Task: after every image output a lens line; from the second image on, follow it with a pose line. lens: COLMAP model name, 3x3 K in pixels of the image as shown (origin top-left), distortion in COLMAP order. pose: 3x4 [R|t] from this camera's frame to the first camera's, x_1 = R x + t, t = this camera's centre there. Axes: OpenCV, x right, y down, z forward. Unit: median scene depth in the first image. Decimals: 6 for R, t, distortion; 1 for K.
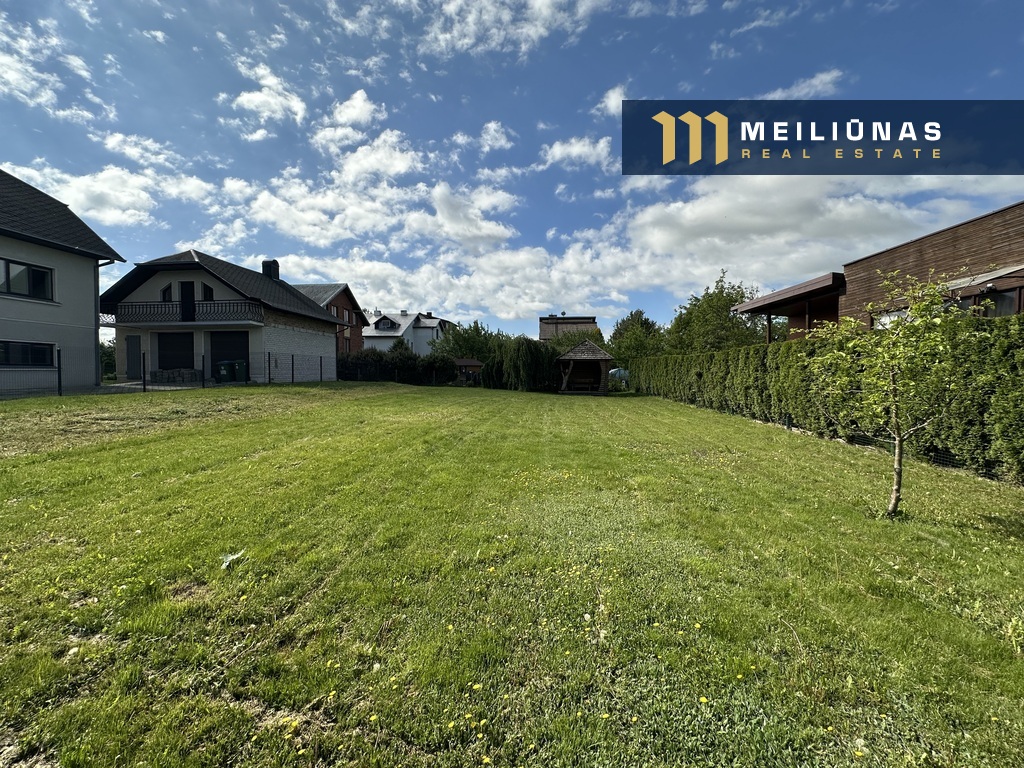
lens RADIAL K [[399.8, 0, 541.3], [0, 399.8, 388.7], [0, 0, 1]] dist [-0.006200, 0.000571]
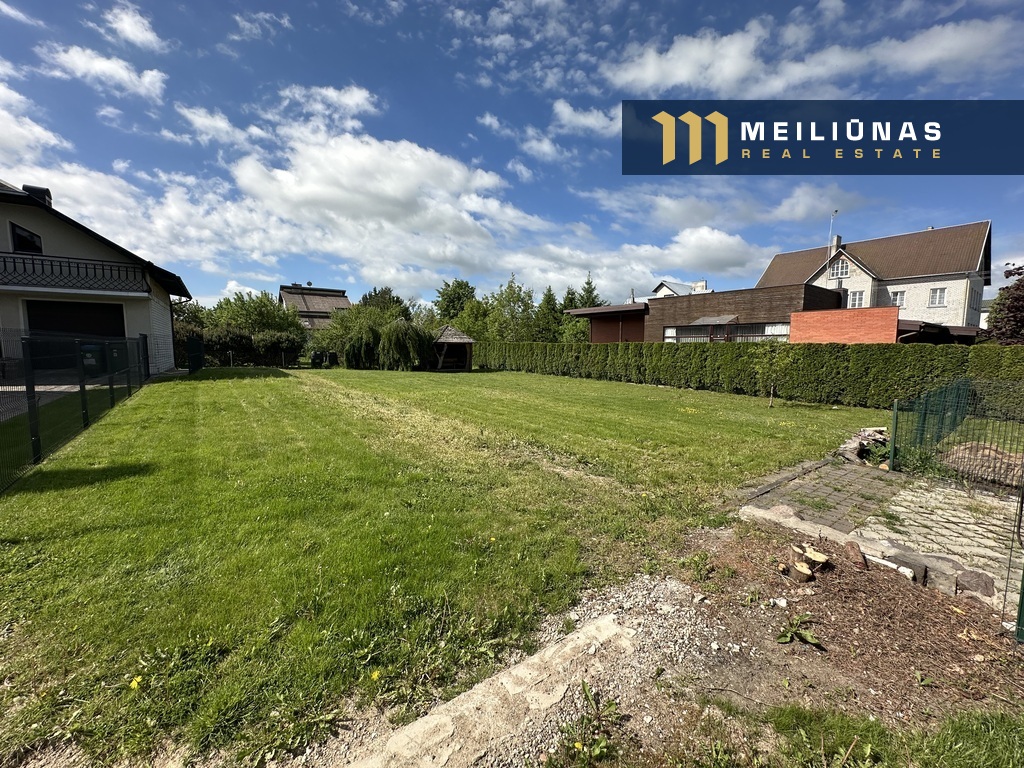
lens RADIAL K [[399.8, 0, 520.1], [0, 399.8, 378.6], [0, 0, 1]] dist [-0.006200, 0.000571]
pose [[0.749116, -0.051961, 0.660398, -0.670255], [0.021828, 0.998314, 0.053788, -0.033116], [-0.662079, -0.025878, 0.748987, -0.019419]]
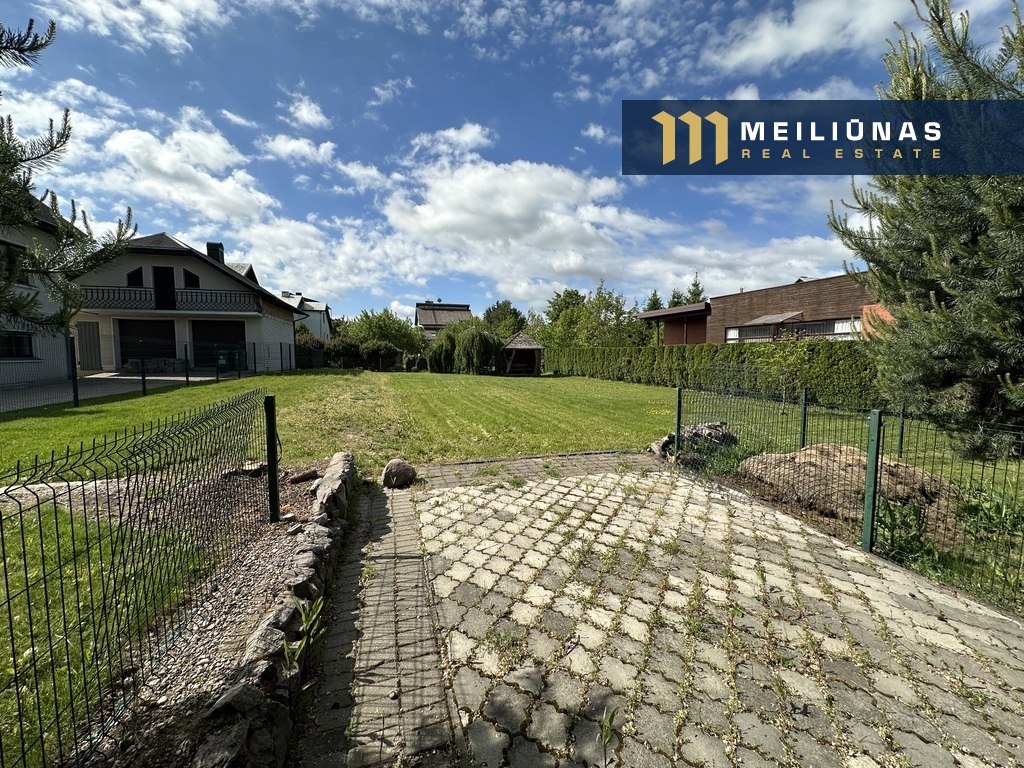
lens RADIAL K [[399.8, 0, 531.0], [0, 399.8, 385.3], [0, 0, 1]] dist [-0.006200, 0.000571]
pose [[0.923307, -0.031194, 0.382793, -0.448712], [0.017540, 0.999081, 0.039108, -0.008028], [-0.383661, -0.029395, 0.923006, -0.226135]]
